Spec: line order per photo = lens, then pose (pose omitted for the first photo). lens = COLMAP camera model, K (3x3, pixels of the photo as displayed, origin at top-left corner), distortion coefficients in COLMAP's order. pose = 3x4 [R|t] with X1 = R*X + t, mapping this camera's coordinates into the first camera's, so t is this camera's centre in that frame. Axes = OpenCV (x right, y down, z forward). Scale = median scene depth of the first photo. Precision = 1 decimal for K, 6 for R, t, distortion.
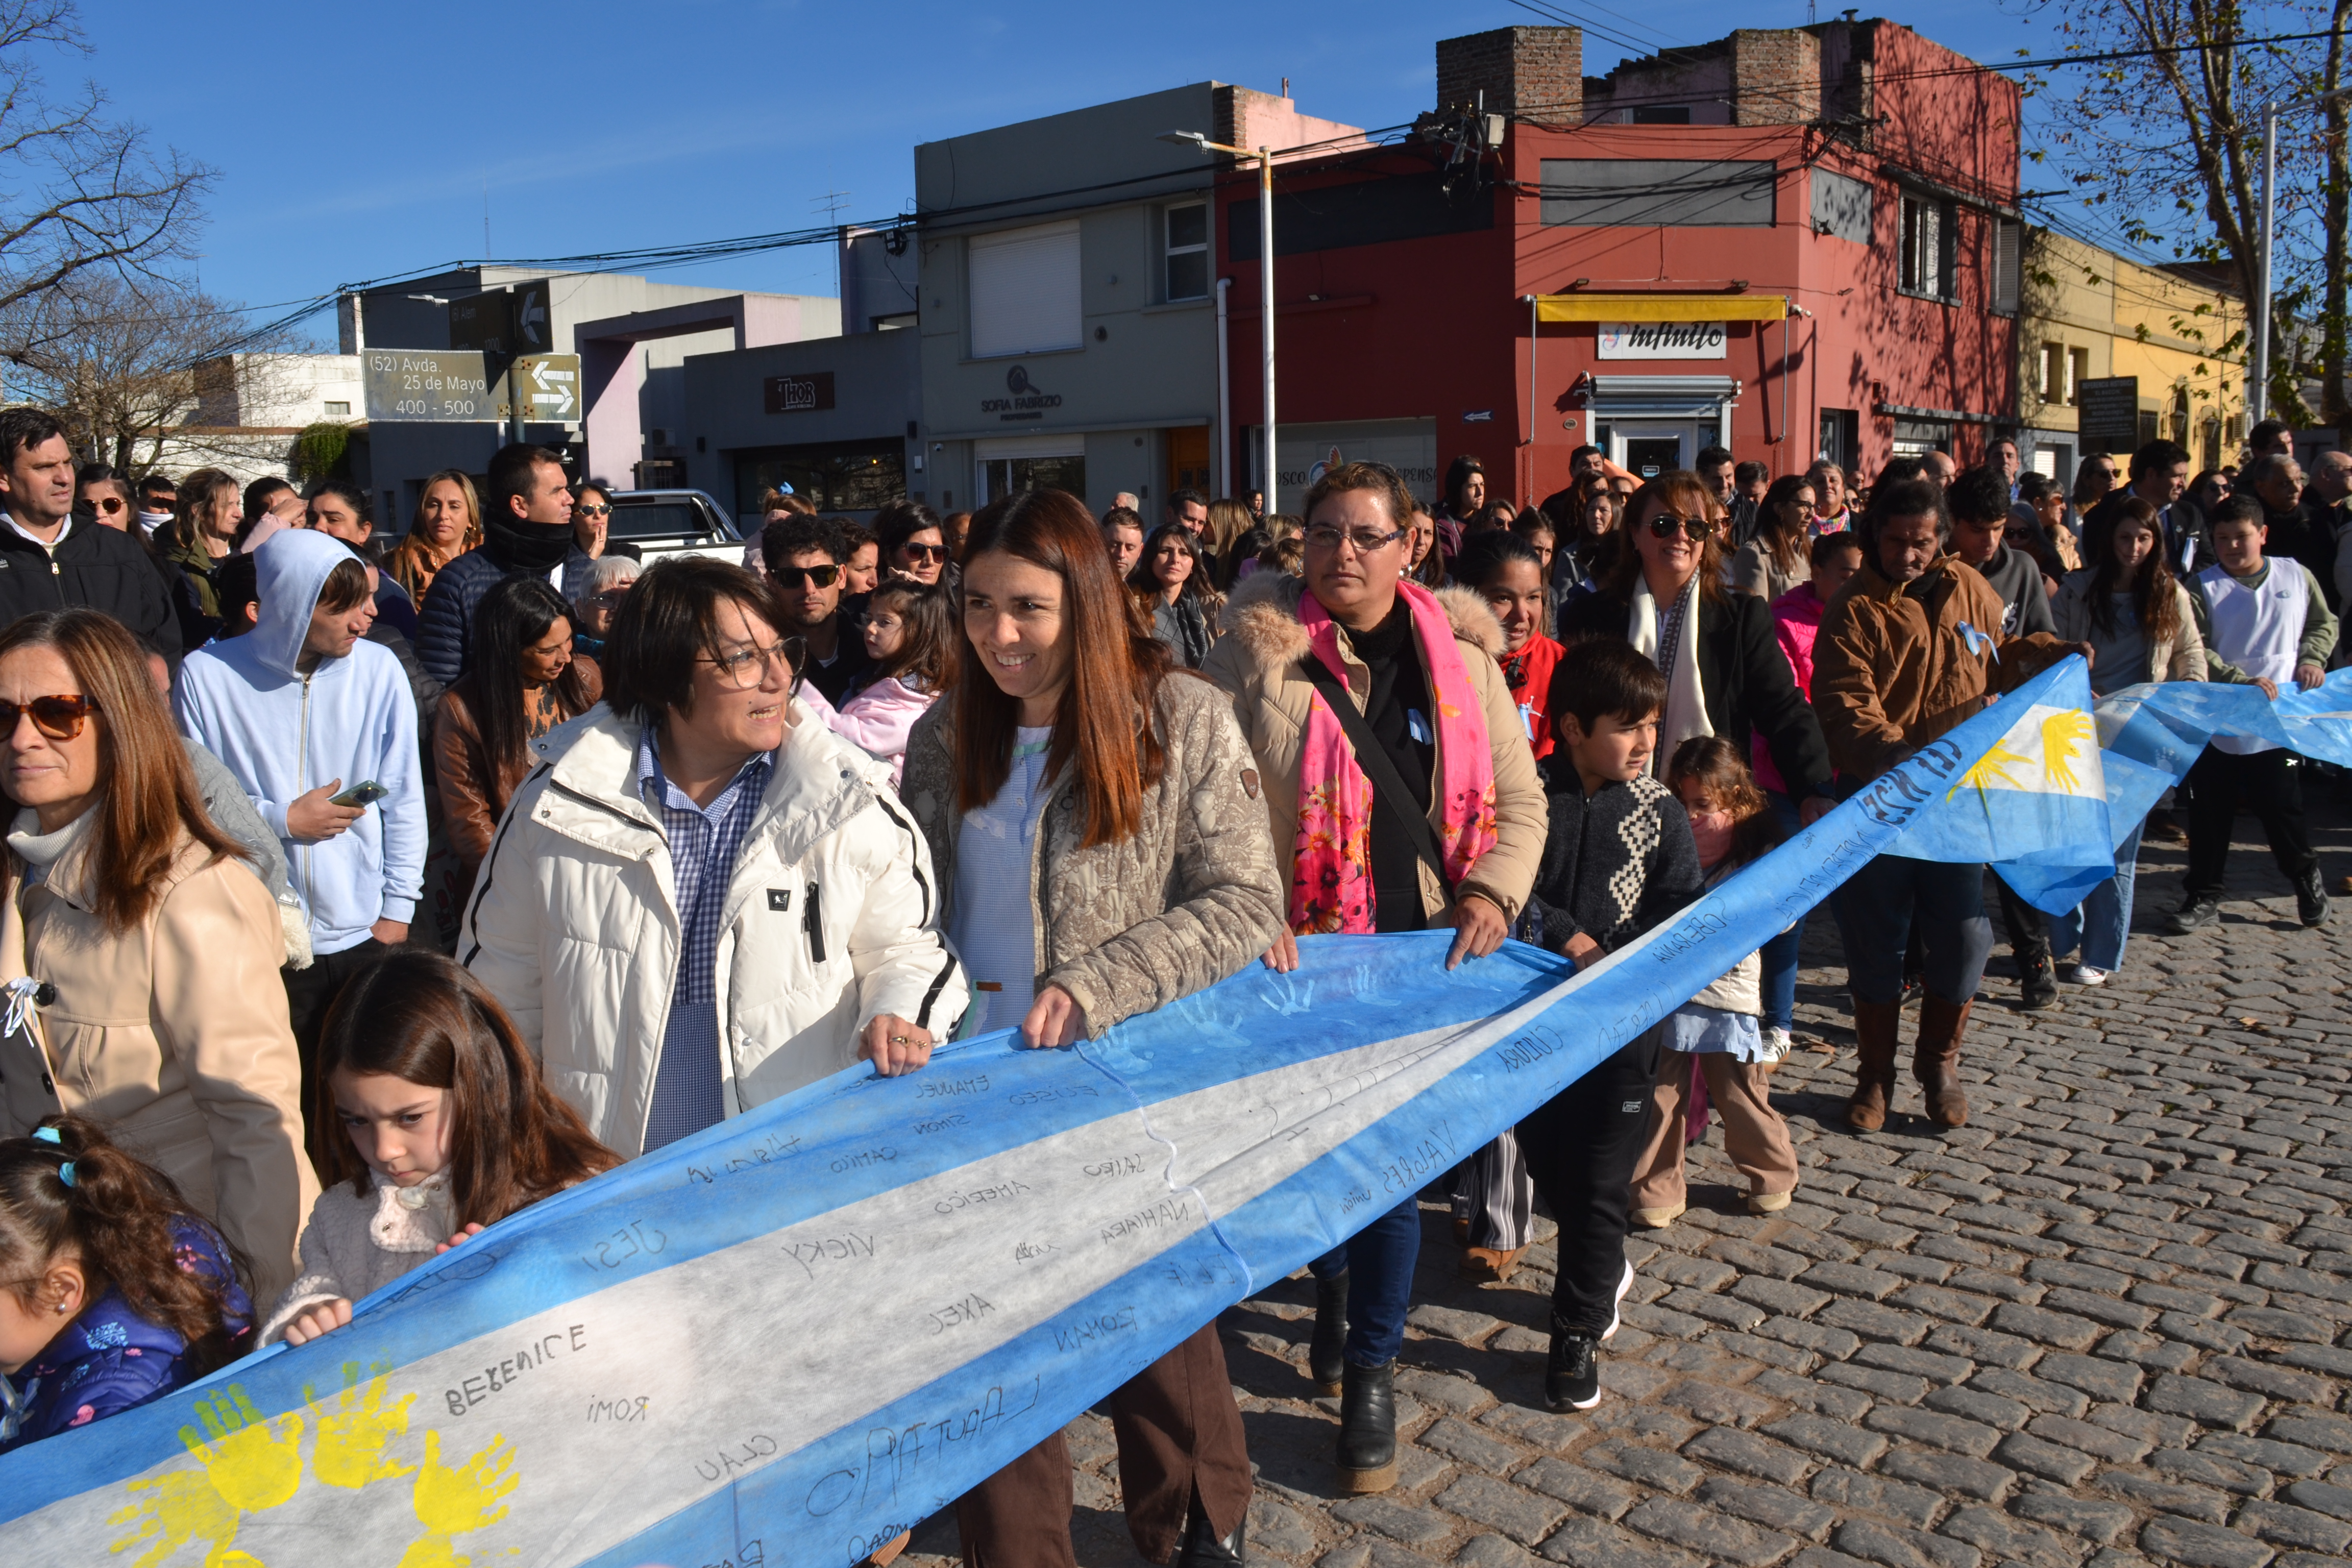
lens RADIAL K [[1872.4, 0, 1176.0], [0, 1872.4, 784.0], [0, 0, 1]] dist [-0.092040, 0.003541]
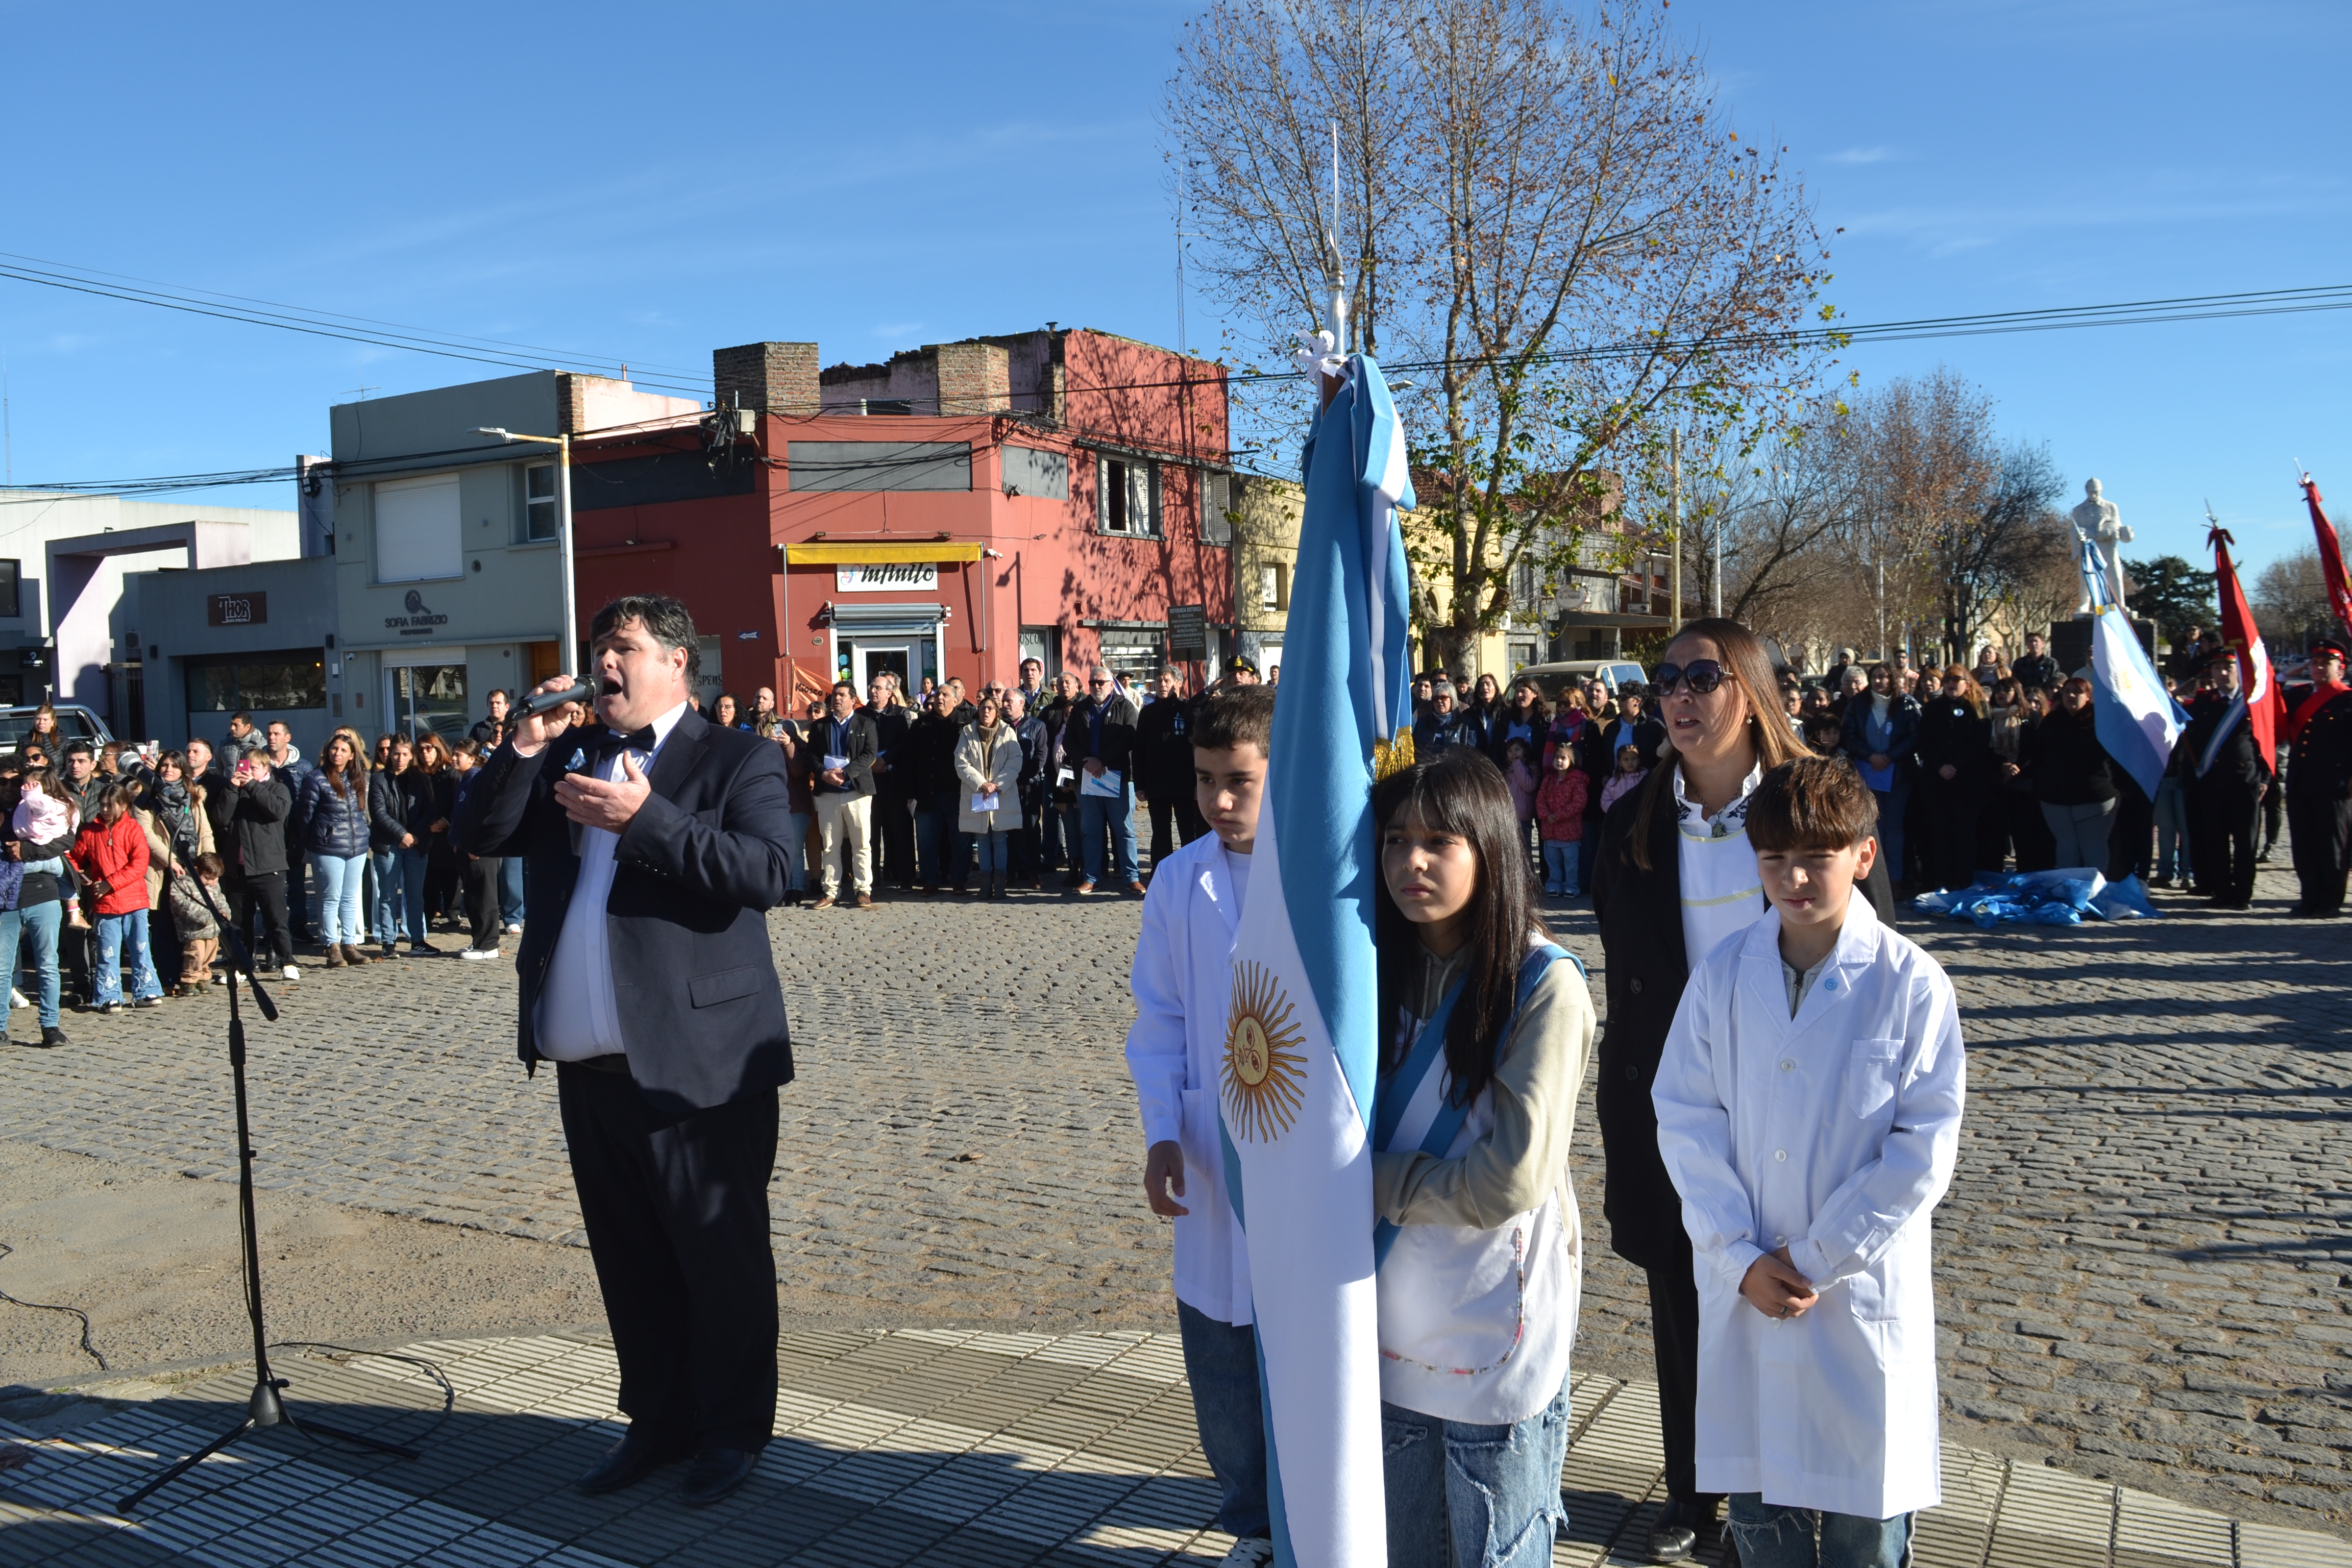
lens RADIAL K [[1872.4, 0, 1176.0], [0, 1872.4, 784.0], [0, 0, 1]] dist [-0.092040, 0.003541]
pose [[0.976785, -0.019201, 0.213360, 0.174514], [0.038965, 0.995286, -0.088814, 0.032219], [-0.210649, 0.095066, 0.972928, -0.314842]]
